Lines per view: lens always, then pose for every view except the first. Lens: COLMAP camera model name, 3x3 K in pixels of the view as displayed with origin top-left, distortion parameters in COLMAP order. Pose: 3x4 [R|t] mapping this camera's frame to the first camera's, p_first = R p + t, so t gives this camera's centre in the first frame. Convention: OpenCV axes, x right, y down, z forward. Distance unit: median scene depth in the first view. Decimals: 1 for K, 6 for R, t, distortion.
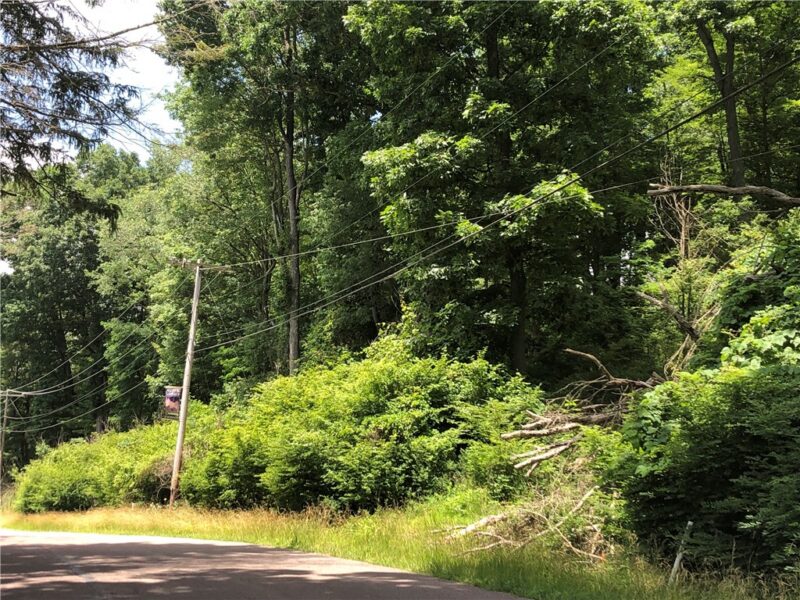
lens RADIAL K [[1173.0, 0, 399.8], [0, 1173.0, 300.6], [0, 0, 1]] dist [0.103311, 0.000000]
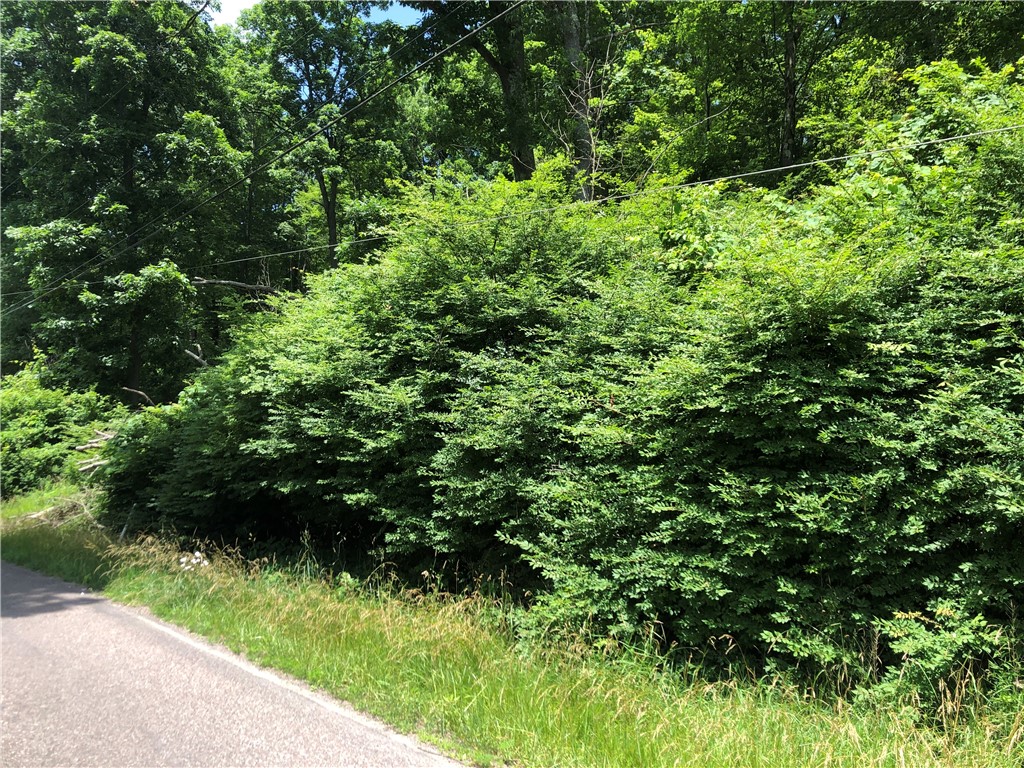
lens RADIAL K [[829.9, 0, 512.1], [0, 829.9, 383.1], [0, 0, 1]] dist [-0.002348, -0.000754]
pose [[0.898949, 0.040335, 0.436192, 0.086031], [-0.056110, 0.998152, 0.023337, -0.009447], [-0.434444, -0.045454, 0.899551, -0.073885]]
